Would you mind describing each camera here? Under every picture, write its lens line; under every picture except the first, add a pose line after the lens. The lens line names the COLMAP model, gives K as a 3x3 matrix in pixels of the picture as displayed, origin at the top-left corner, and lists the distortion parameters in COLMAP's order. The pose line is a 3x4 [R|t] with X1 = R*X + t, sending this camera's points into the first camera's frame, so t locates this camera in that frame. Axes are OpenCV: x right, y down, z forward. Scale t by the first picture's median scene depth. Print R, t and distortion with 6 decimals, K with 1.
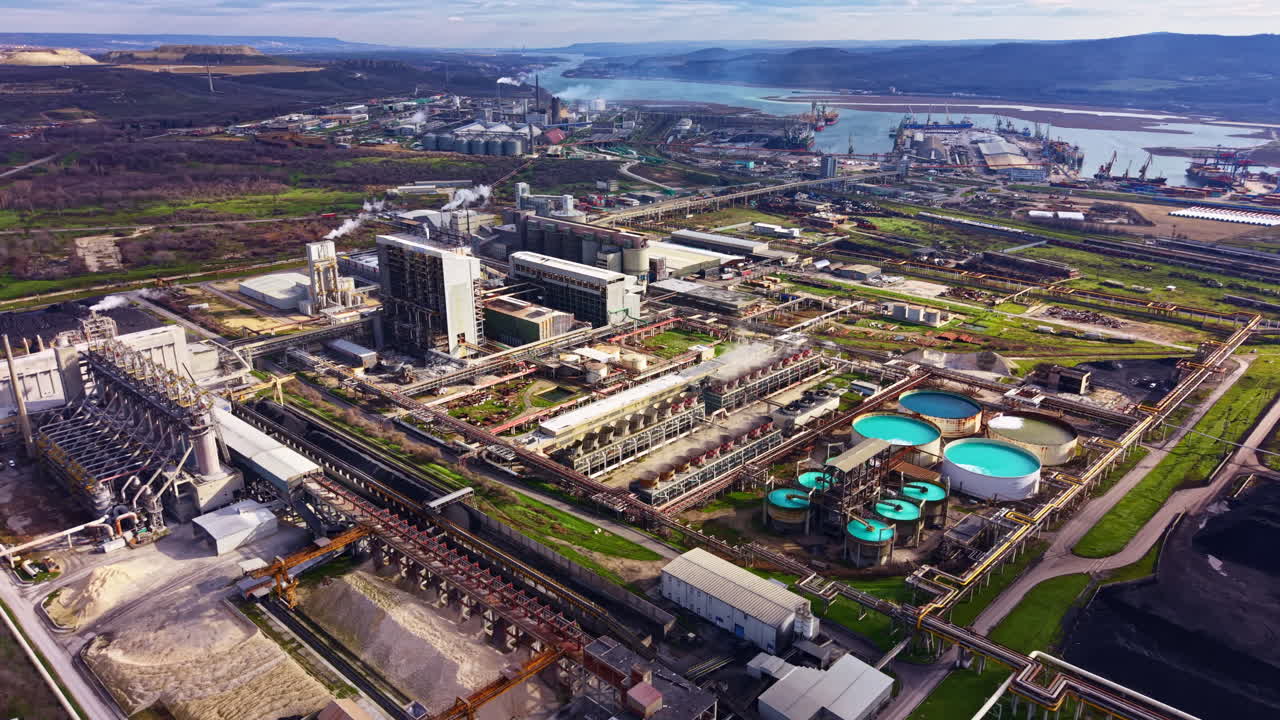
lens RADIAL K [[911.2, 0, 640.0], [0, 911.2, 360.0], [0, 0, 1]] dist [0.084415, -0.139721]
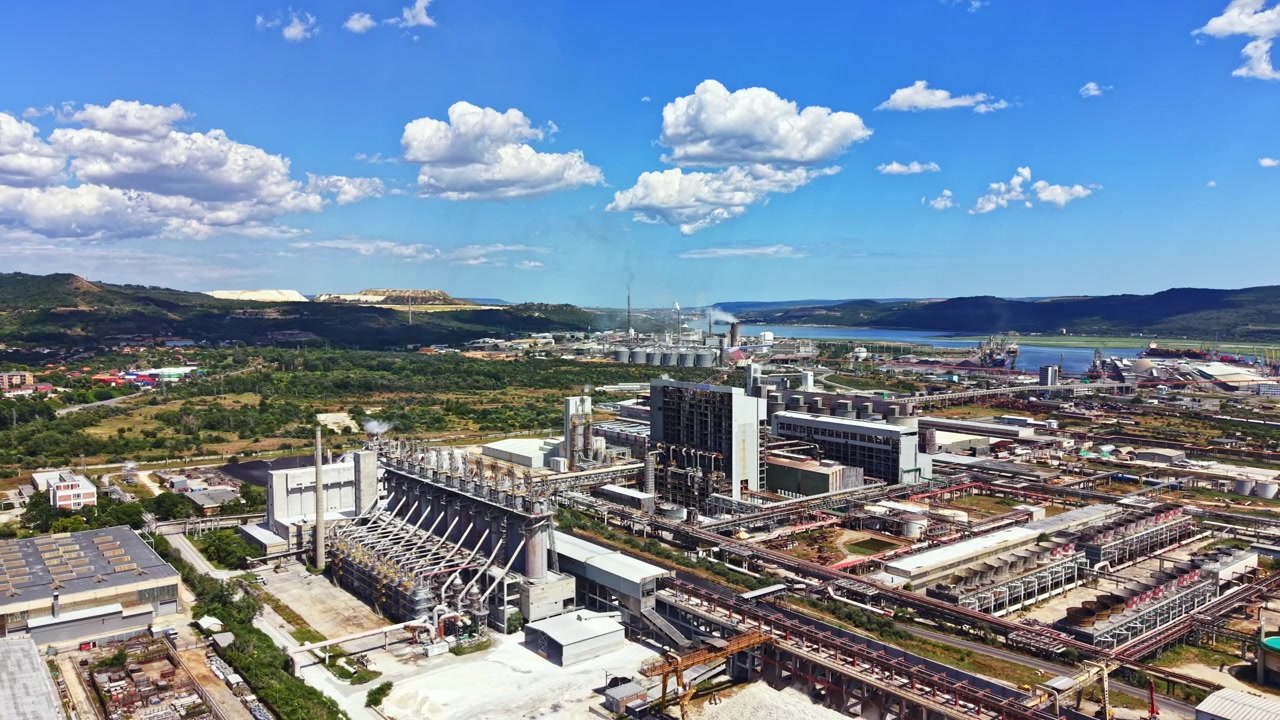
lens RADIAL K [[911.2, 0, 638.0], [0, 911.2, 355.8], [0, 0, 1]] dist [0.056920, -0.072320]
pose [[0.988837, 0.006088, -0.148876, -0.164472], [-0.046545, 0.961785, -0.269822, 0.098375], [0.141544, 0.273739, 0.951332, 0.102832]]
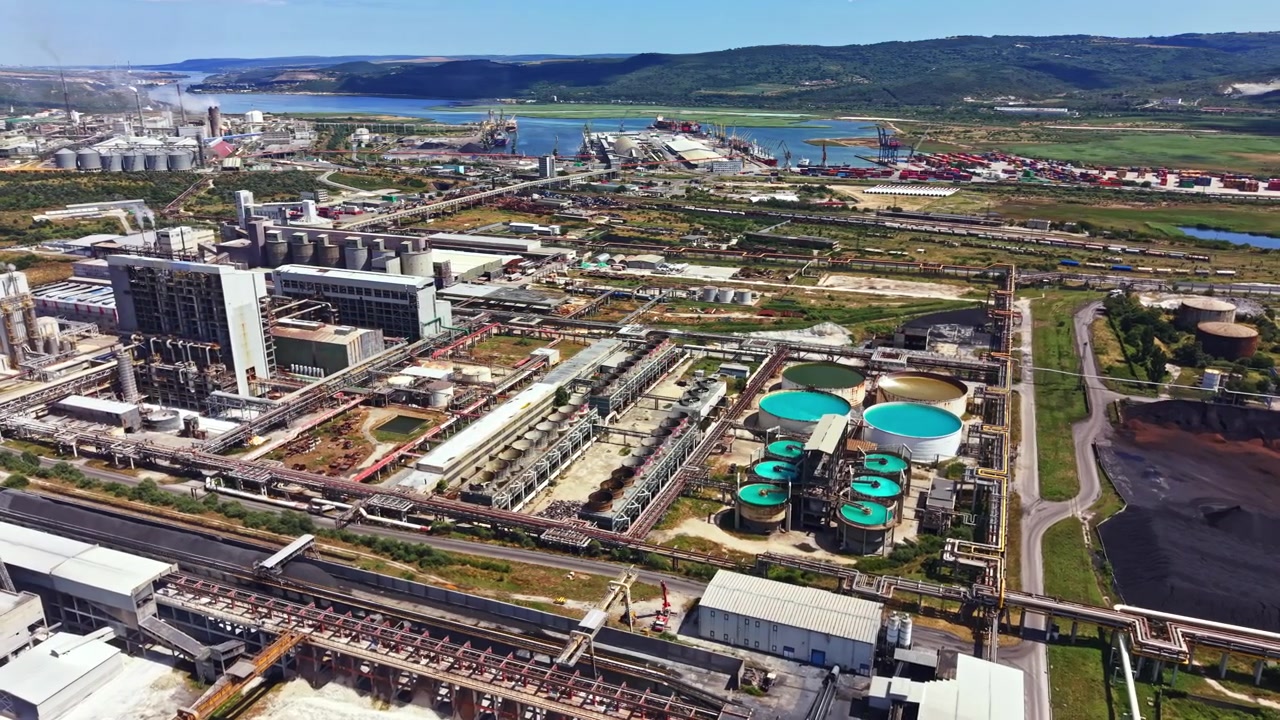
lens RADIAL K [[912.5, 0, 638.8], [0, 912.5, 363.6], [0, 0, 1]] dist [0.051543, -0.071420]
pose [[0.931088, -0.120955, 0.344160, -0.153701], [0.125067, 0.992095, 0.010316, 0.001162], [-0.342687, 0.033438, 0.938854, 0.137352]]
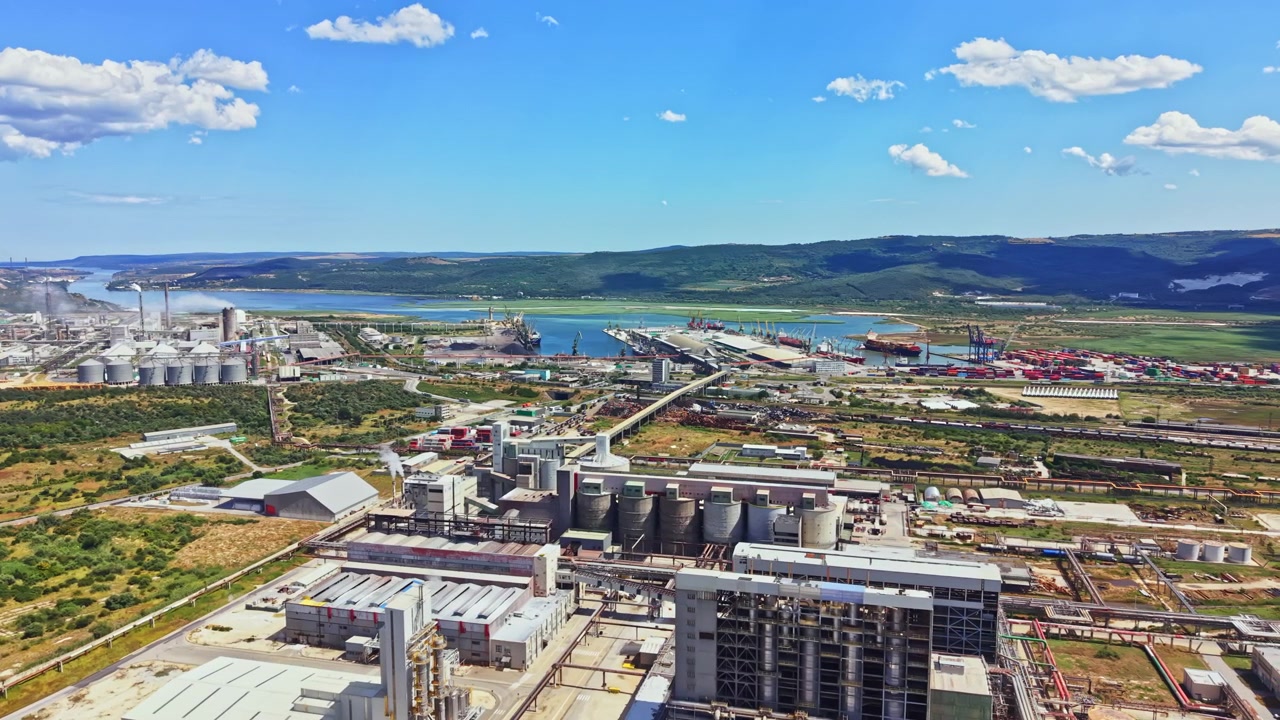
lens RADIAL K [[911.2, 0, 638.0], [0, 911.2, 355.8], [0, 0, 1]] dist [0.056920, -0.072320]
pose [[0.881847, -0.055947, 0.468205, -0.523088], [0.158140, 0.970521, -0.181881, -0.164235], [-0.444227, 0.234433, 0.864698, 0.604254]]
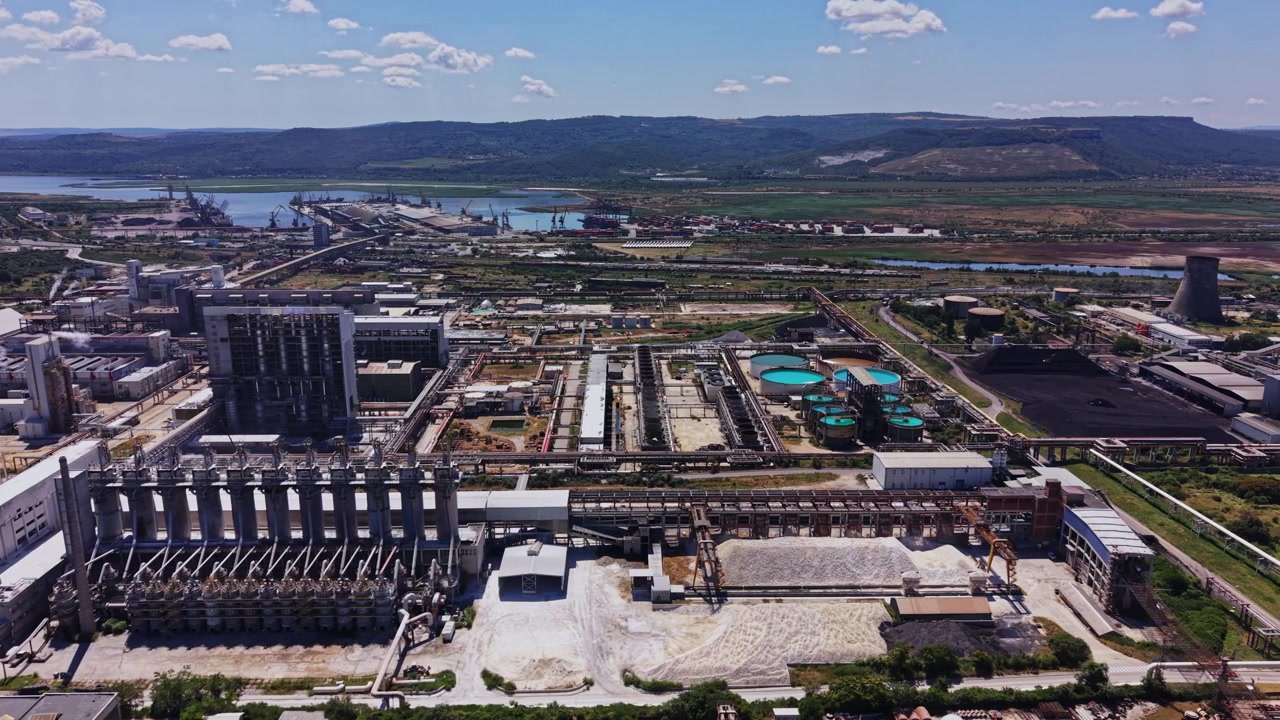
lens RADIAL K [[911.2, 0, 640.0], [0, 911.2, 360.0], [0, 0, 1]] dist [0.084415, -0.139721]
pose [[0.713796, -0.169299, 0.679583, -0.592477], [0.229498, 0.973308, 0.001421, 0.000159], [-0.661684, 0.154949, 0.733597, 0.141841]]
